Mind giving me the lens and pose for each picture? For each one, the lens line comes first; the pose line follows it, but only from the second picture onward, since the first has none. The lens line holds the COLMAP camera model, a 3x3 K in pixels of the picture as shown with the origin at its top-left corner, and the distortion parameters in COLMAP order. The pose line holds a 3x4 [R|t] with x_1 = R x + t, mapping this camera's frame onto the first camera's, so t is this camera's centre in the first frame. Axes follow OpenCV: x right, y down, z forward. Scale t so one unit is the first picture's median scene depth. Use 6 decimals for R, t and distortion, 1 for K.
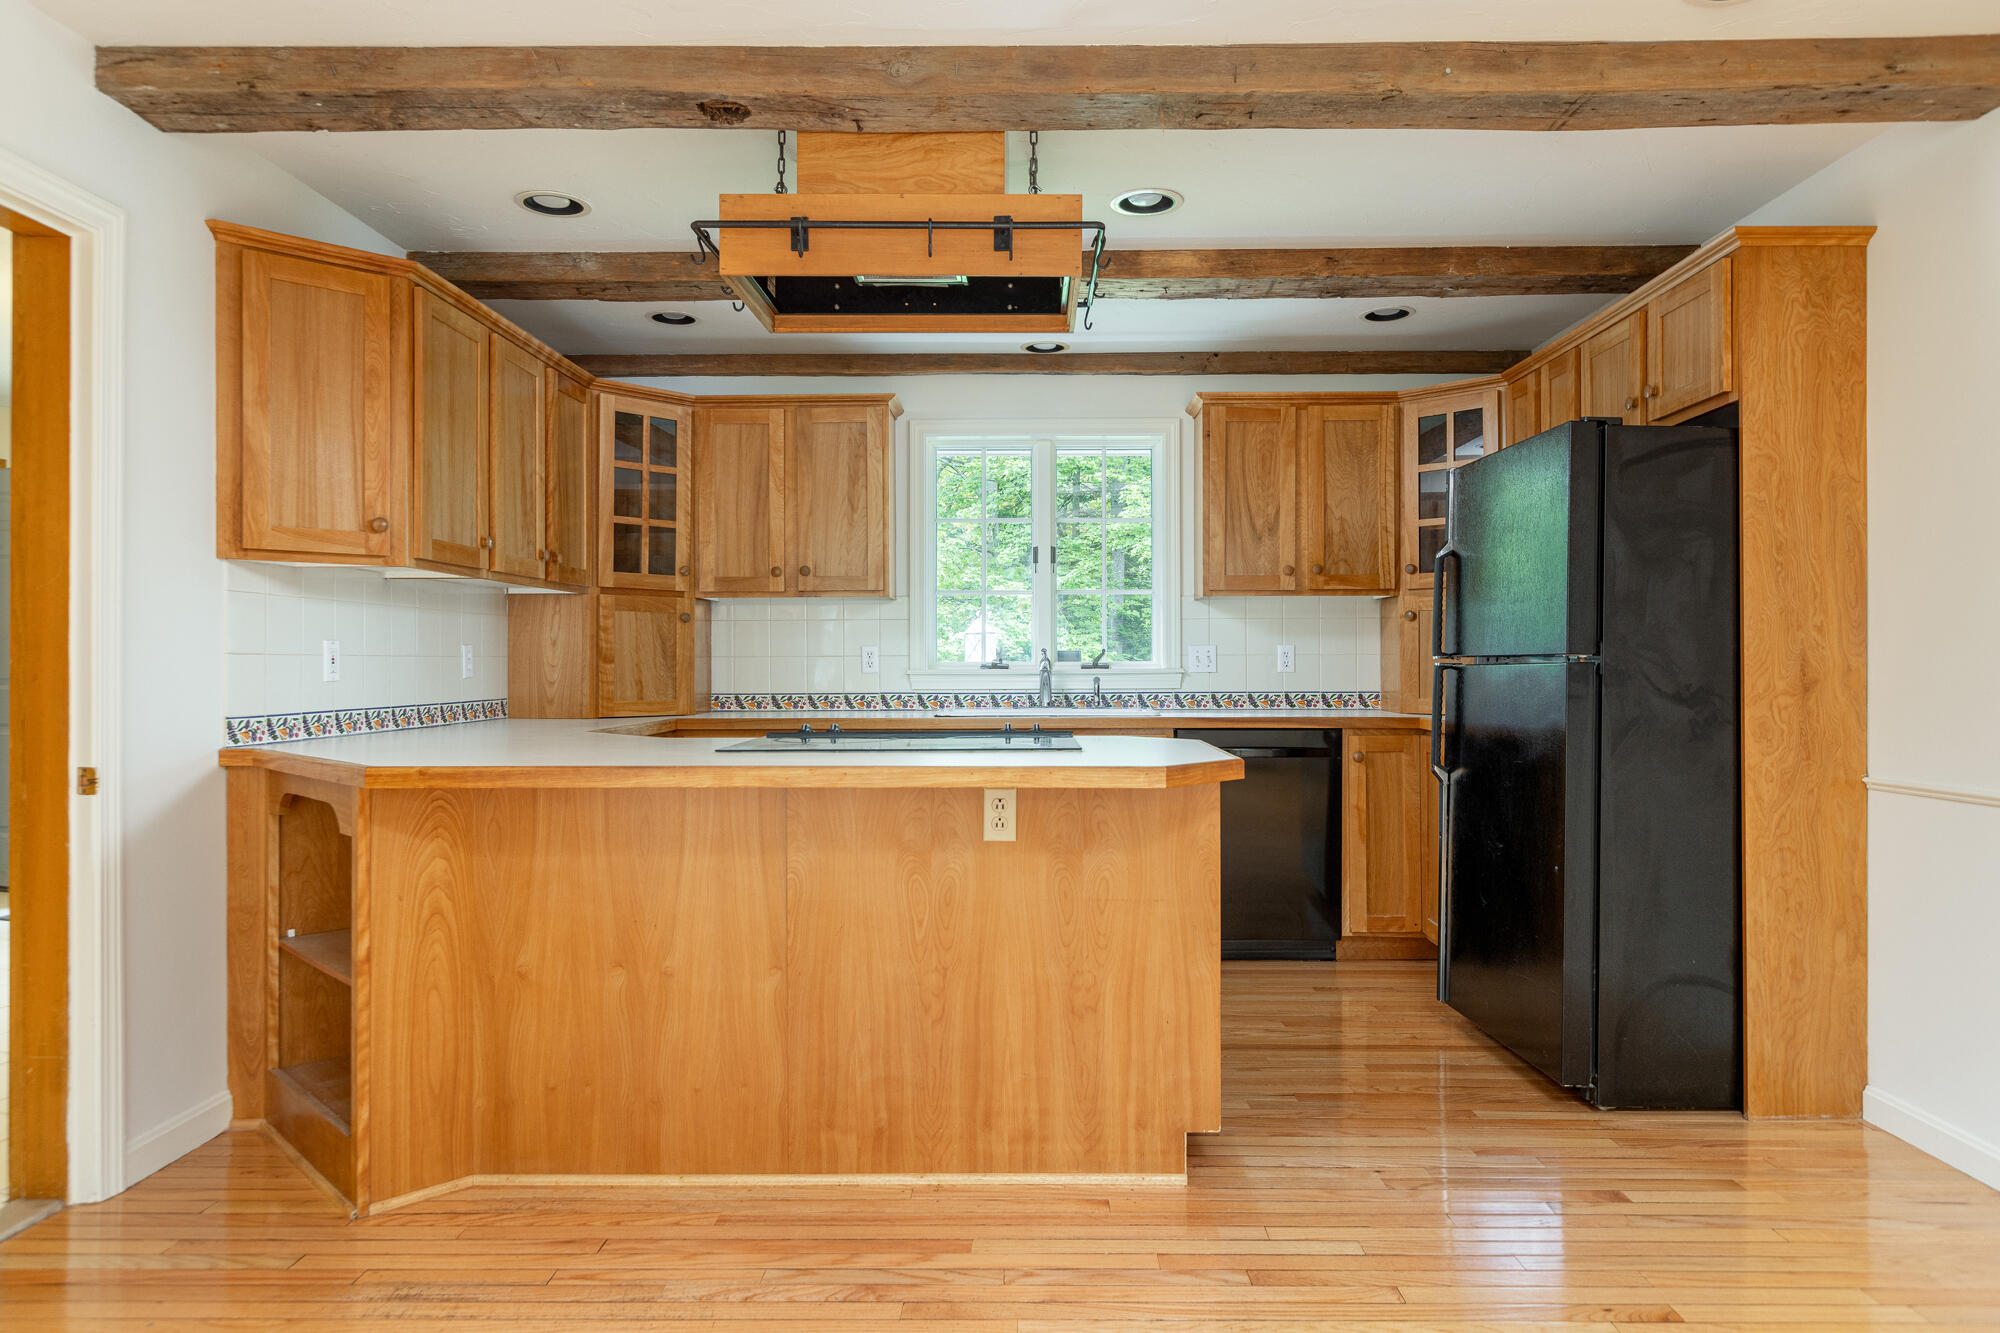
lens RADIAL K [[1230.2, 0, 1051.7], [0, 1230.2, 658.3], [0, 0, 1]] dist [-0.000766, -0.002175]
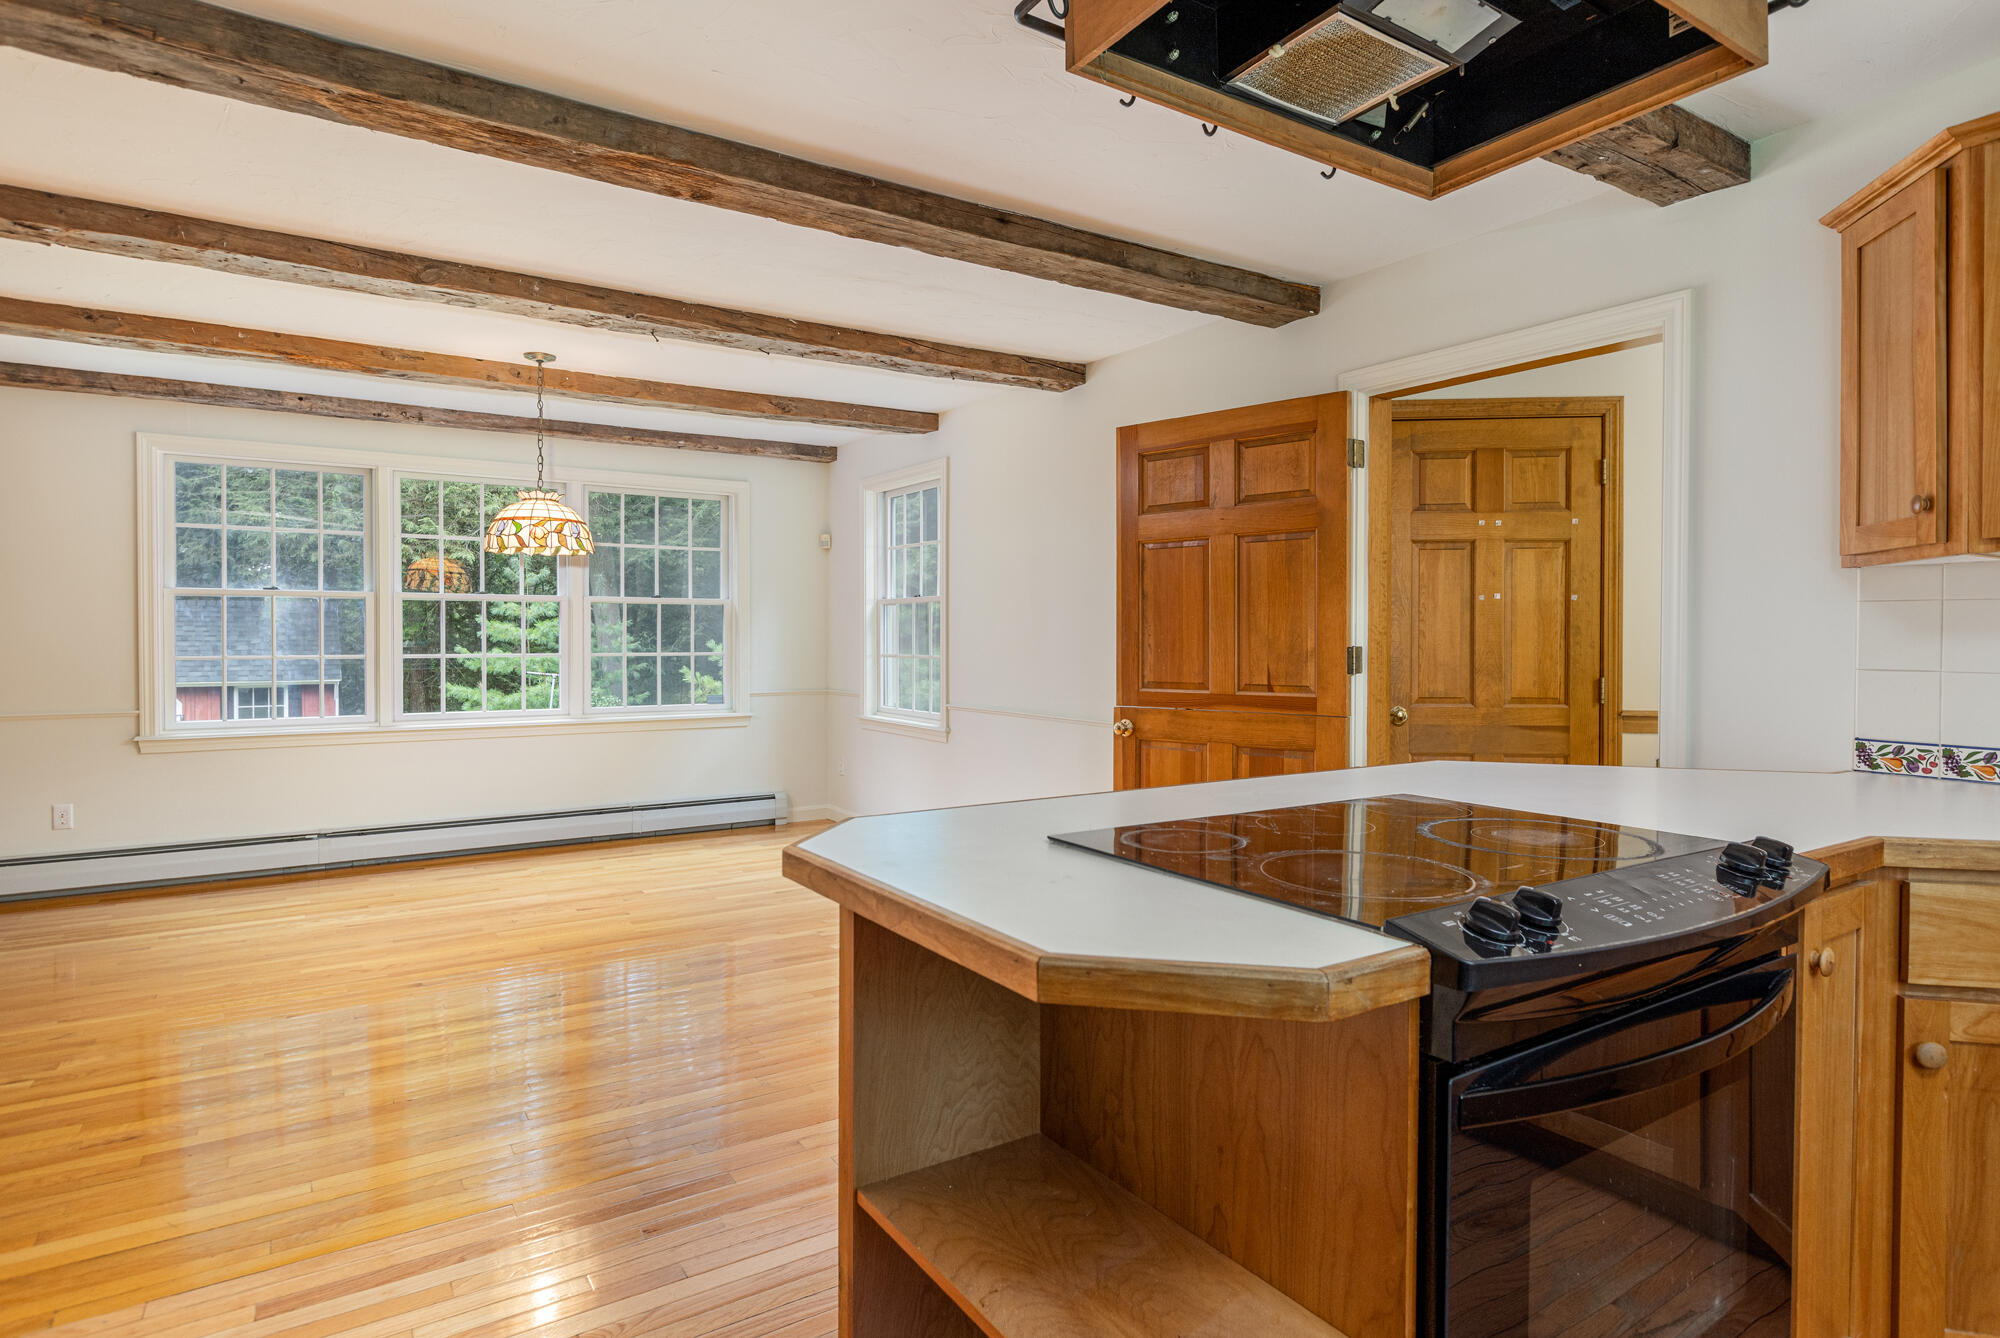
lens RADIAL K [[1054.5, 0, 1000.0], [0, 1054.5, 669.0], [0, 0, 1]] dist [0.021012, -0.000413]
pose [[-0.850760, 0.014469, -0.525356, 0.291363], [-0.000598, 0.999594, 0.028500, -0.025582], [0.525555, 0.024561, -0.850405, 1.299341]]
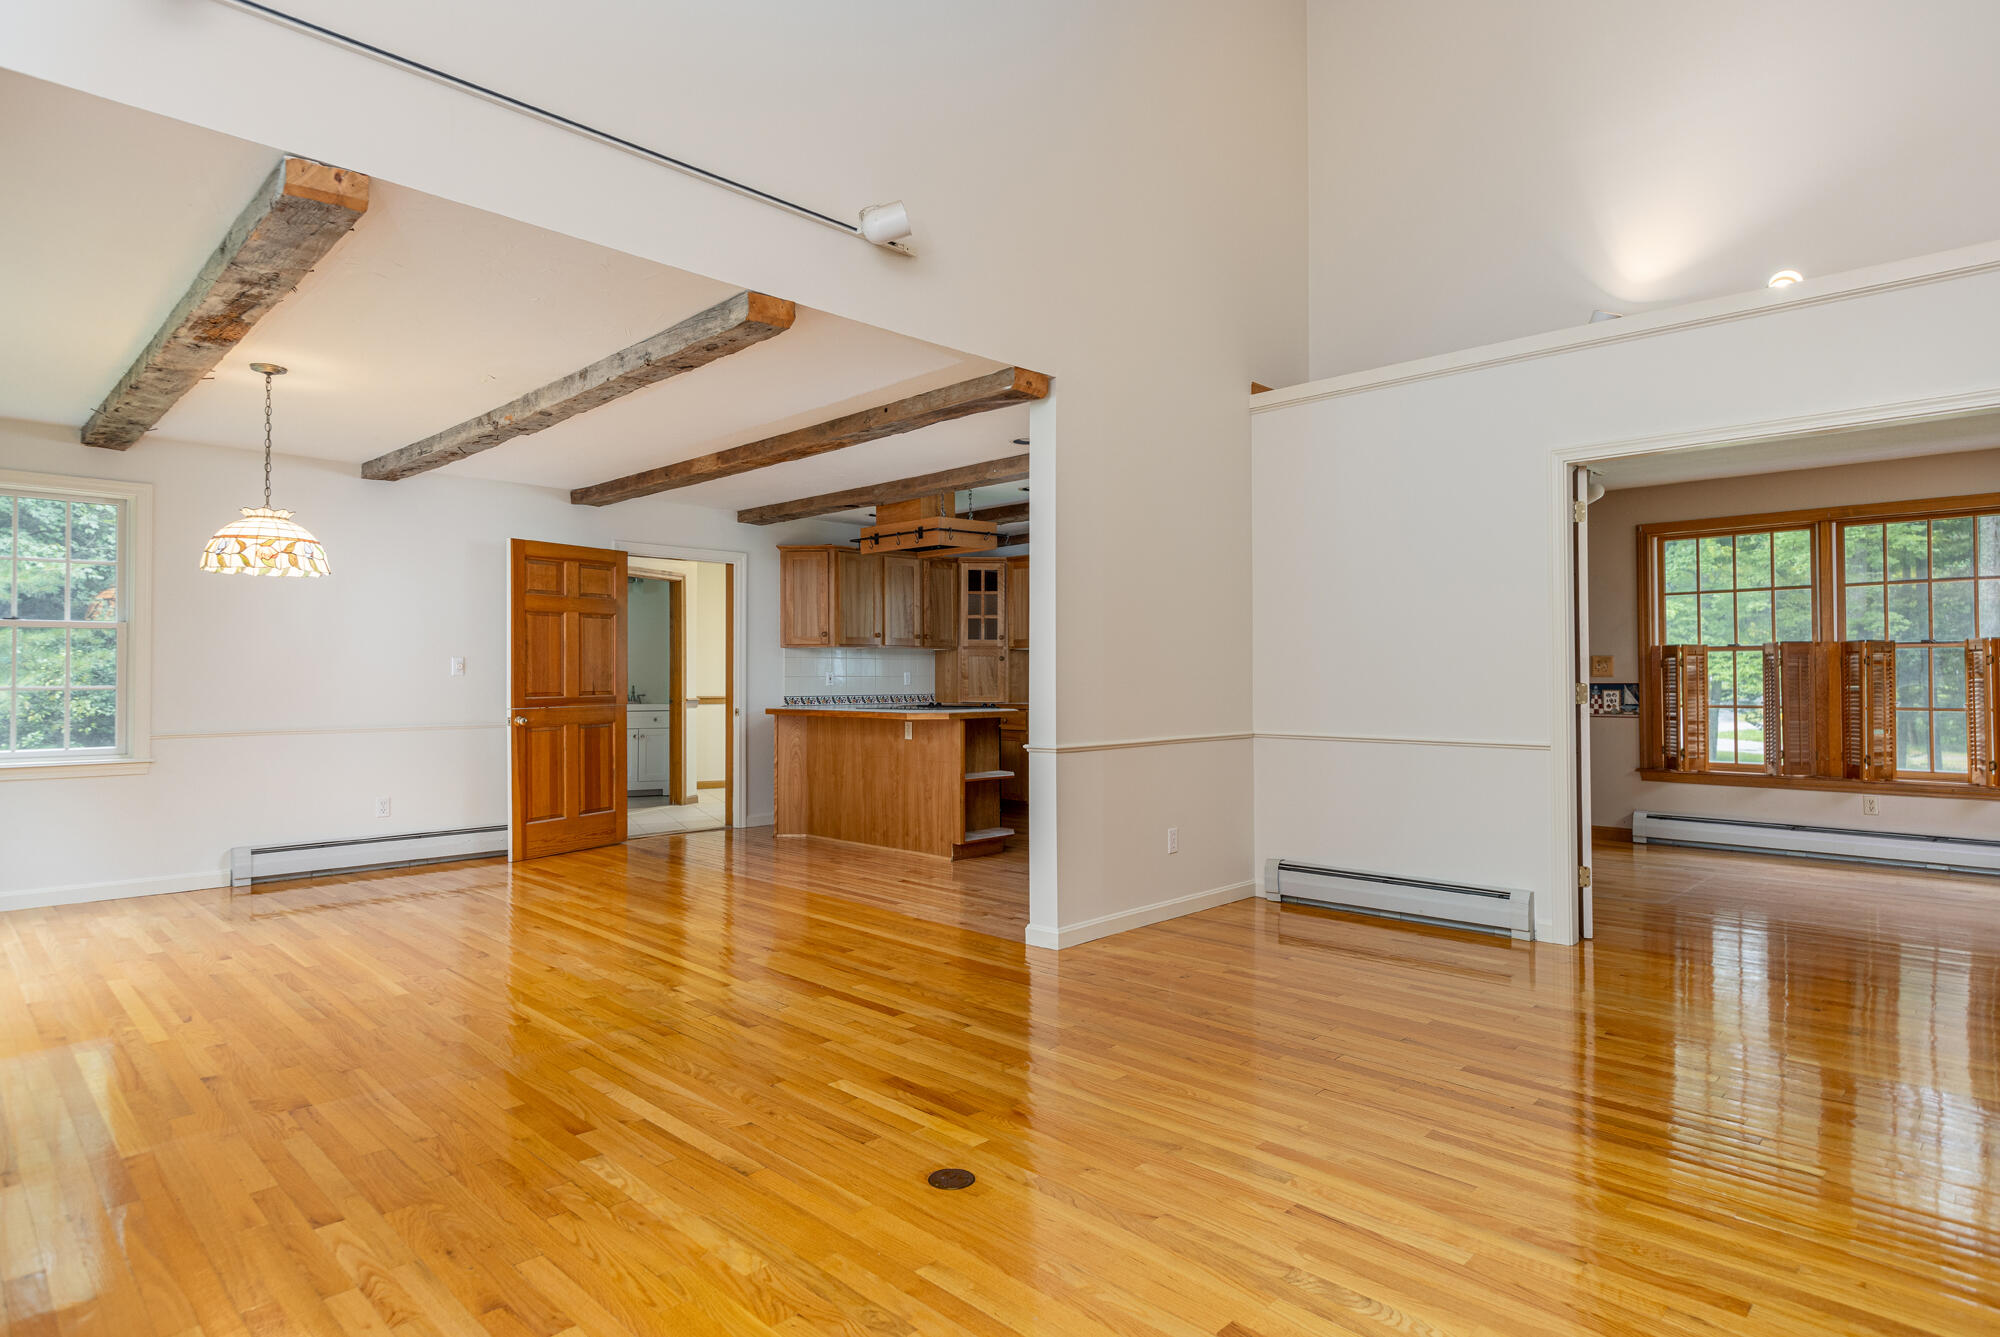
lens RADIAL K [[1100.1, 0, 996.9], [0, 1100.1, 658.3], [0, 0, 1]] dist [0.002411, -0.000144]
pose [[0.708693, -0.012975, -0.705397, 1.742465], [0.004314, 0.999892, -0.014058, -0.008782], [0.705503, 0.006919, 0.708673, -0.651619]]
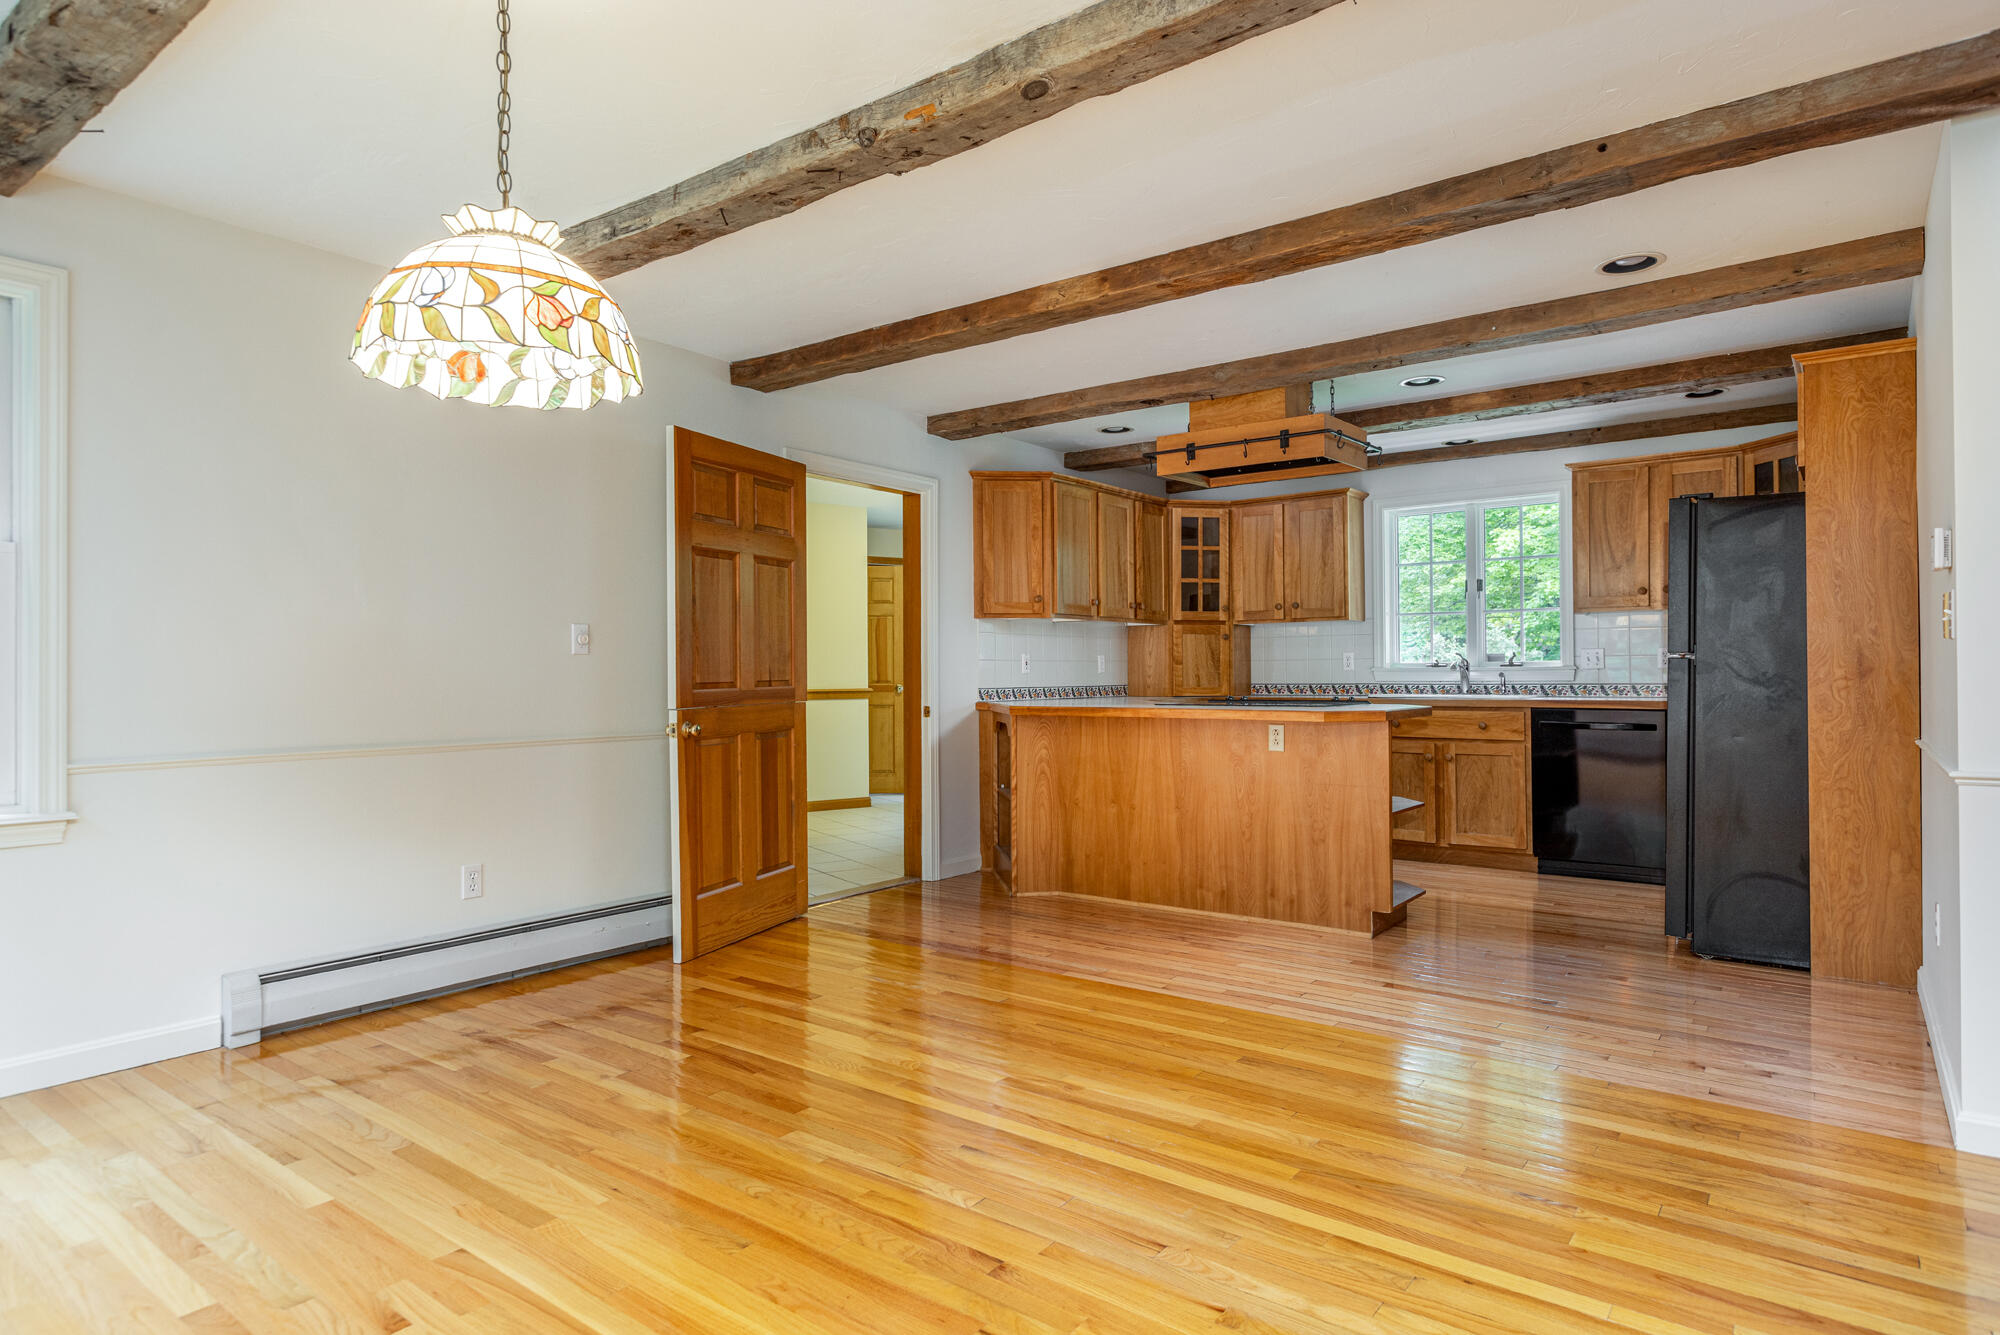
lens RADIAL K [[1140.3, 0, 998.7], [0, 1140.3, 660.3], [0, 0, 1]] dist [0.002466, -0.000496]
pose [[0.790564, -0.009414, -0.612307, 0.631485], [0.006784, 0.999955, -0.006614, 0.010241], [0.612342, 0.001075, 0.790592, -0.624695]]
